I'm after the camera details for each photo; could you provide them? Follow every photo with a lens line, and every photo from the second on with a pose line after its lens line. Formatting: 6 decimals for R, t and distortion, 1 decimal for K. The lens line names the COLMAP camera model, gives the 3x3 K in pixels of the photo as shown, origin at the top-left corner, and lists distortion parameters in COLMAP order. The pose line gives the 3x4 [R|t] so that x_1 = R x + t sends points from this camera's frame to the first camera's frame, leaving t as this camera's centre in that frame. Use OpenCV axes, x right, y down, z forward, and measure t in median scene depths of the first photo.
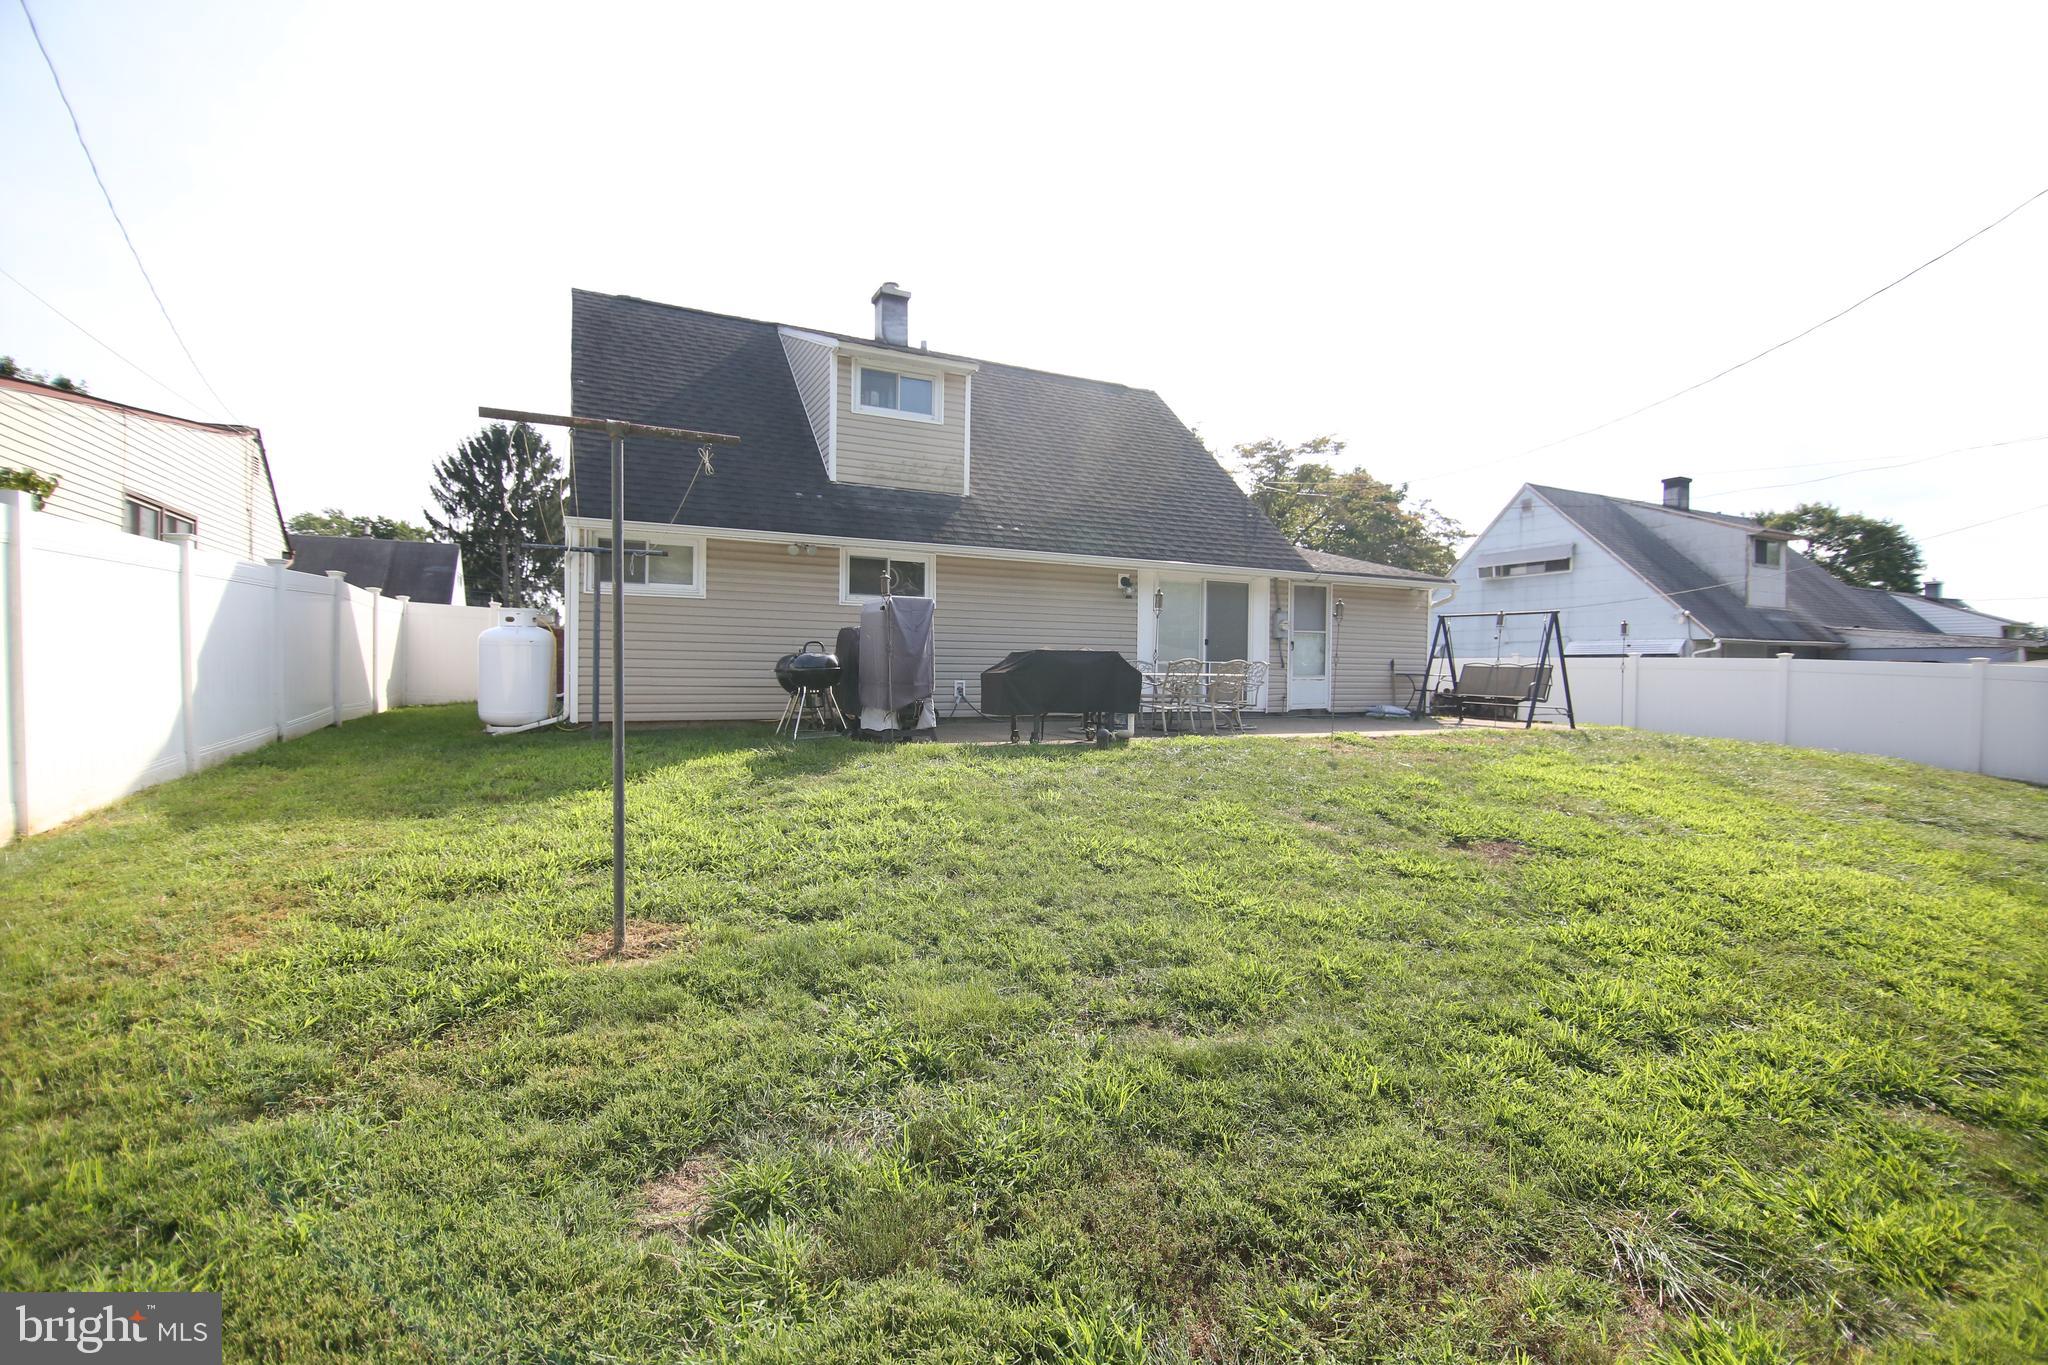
lens RADIAL K [[917.0, 0, 1027.4], [0, 917.0, 685.1], [0, 0, 1]] dist [-0.004208, -0.009562]
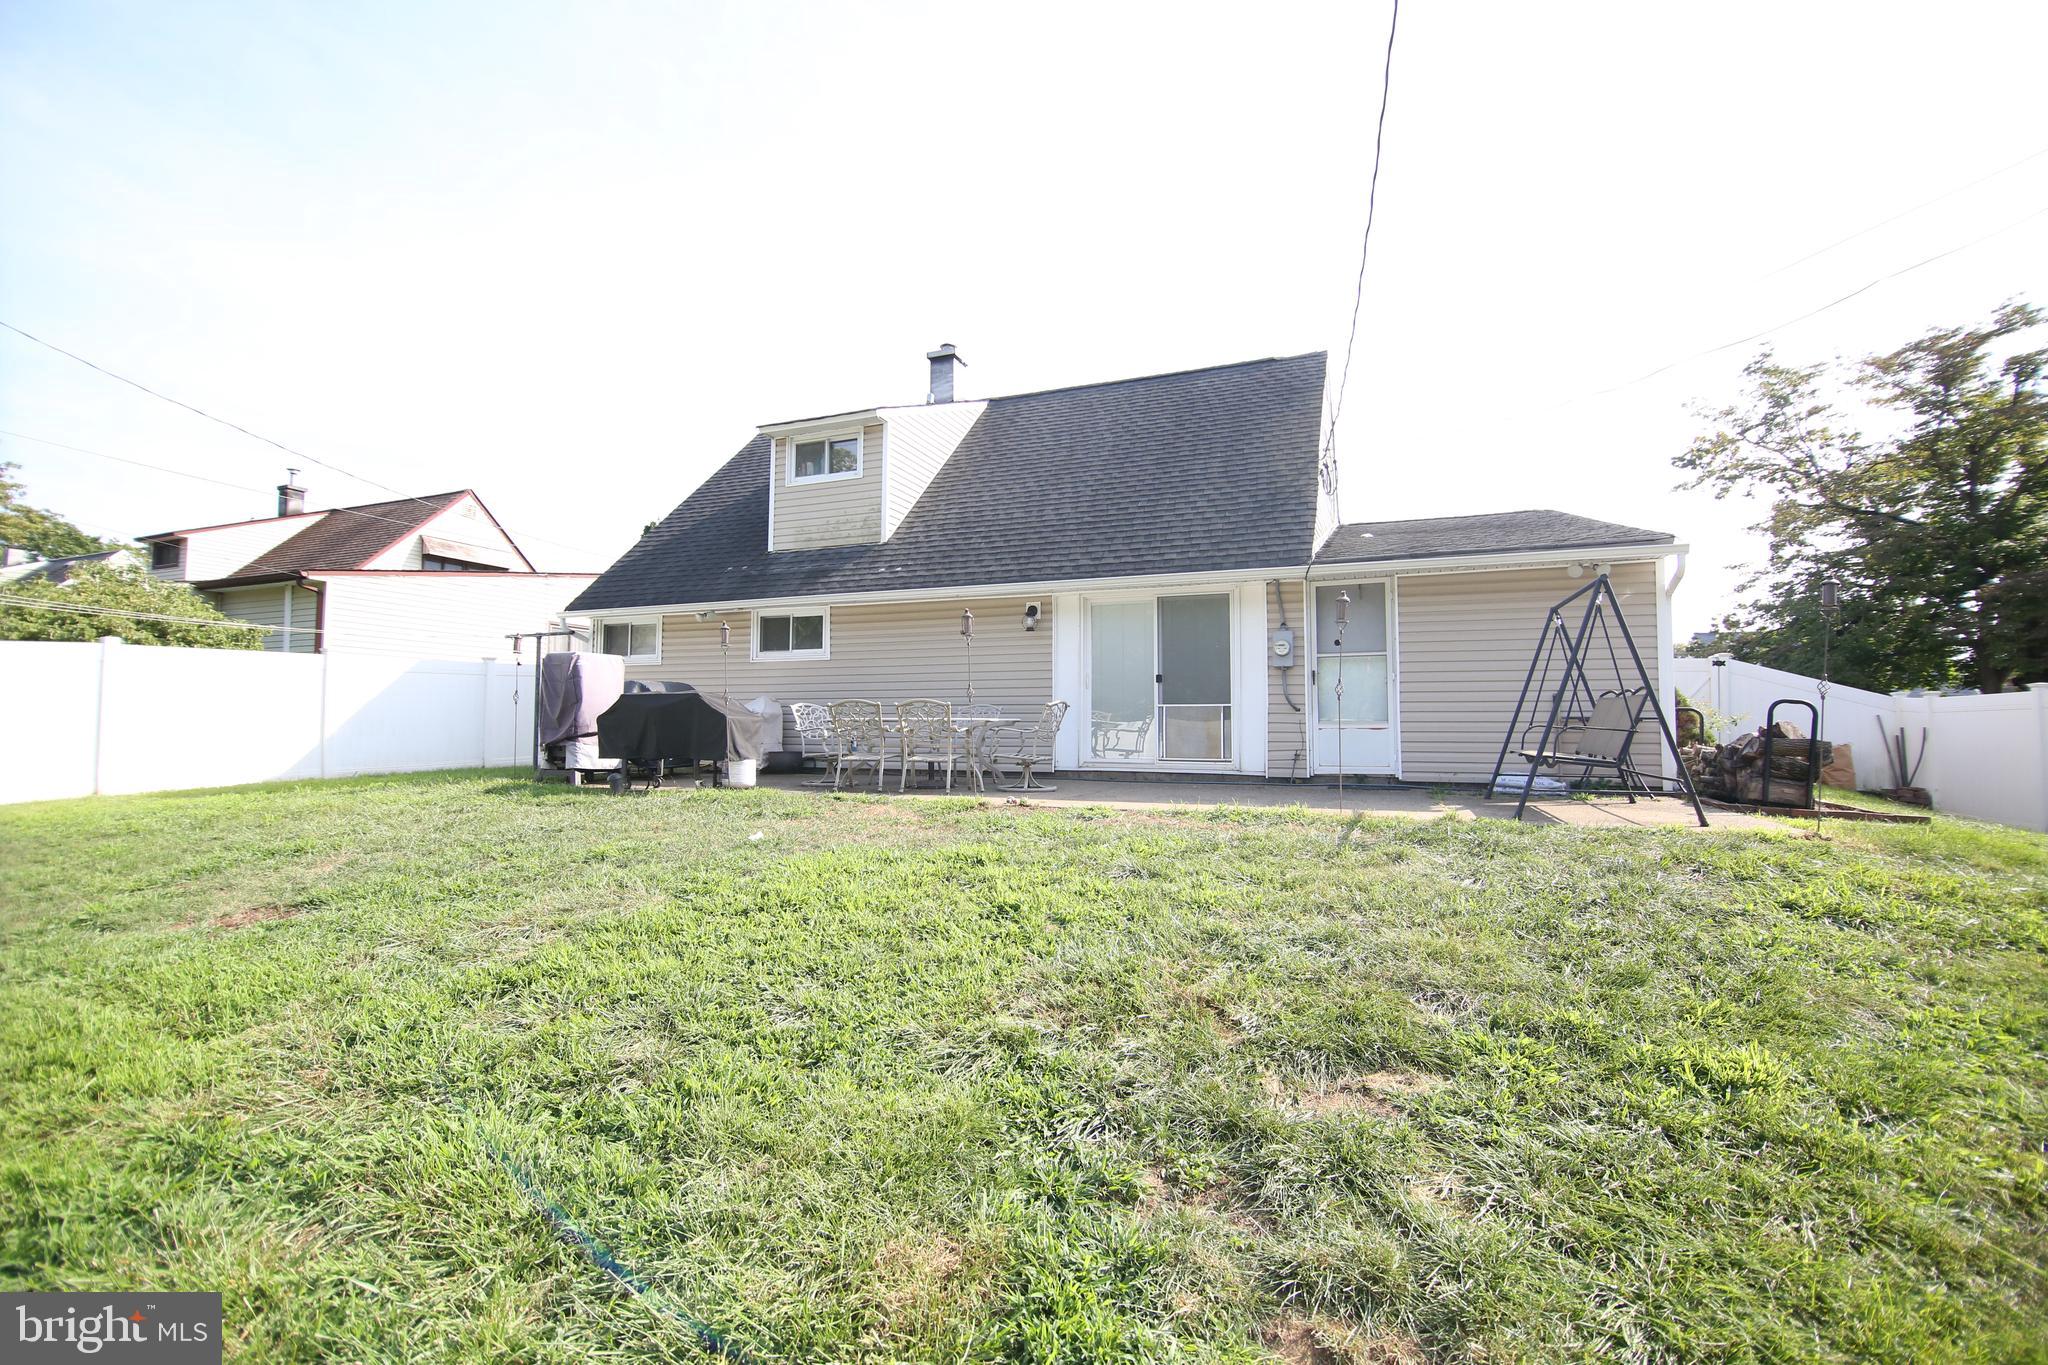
lens RADIAL K [[917.0, 0, 1025.4], [0, 917.0, 684.1], [0, 0, 1]] dist [-0.004208, -0.009562]
pose [[0.672043, -0.049944, -0.738826, 0.637047], [-0.008018, 0.997174, -0.074701, 0.013347], [0.740469, 0.056126, 0.669743, 0.396995]]
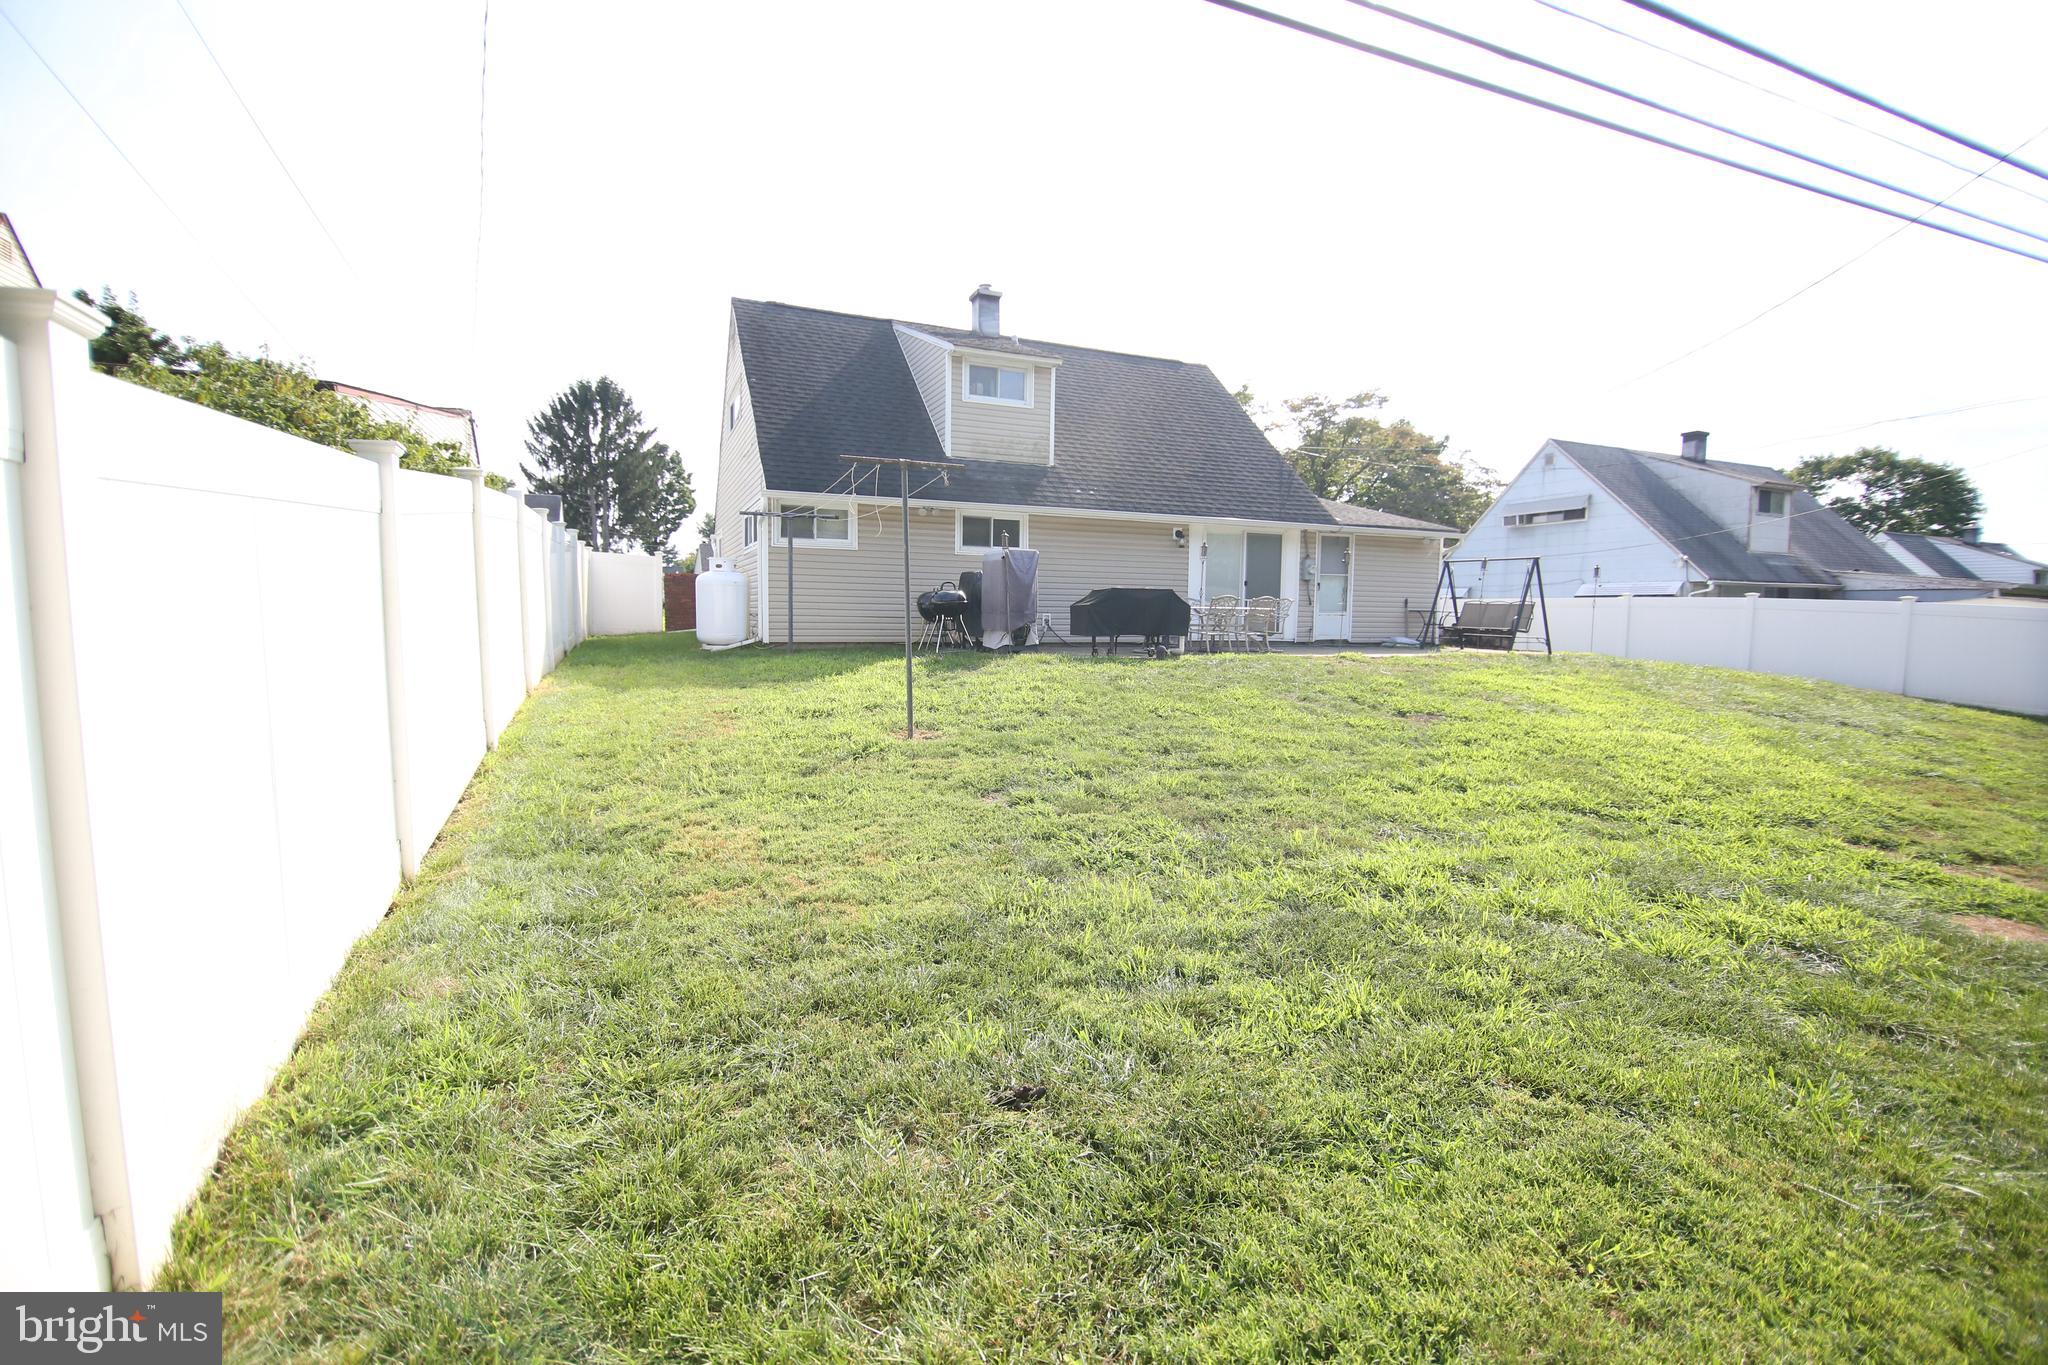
lens RADIAL K [[917.0, 0, 1020.0], [0, 917.0, 682.3], [0, 0, 1]] dist [-0.004208, -0.009562]
pose [[0.997923, 0.005682, -0.064172, -0.023579], [-0.002036, 0.998388, 0.056725, 0.015158], [0.064391, -0.056476, 0.996325, -0.227488]]
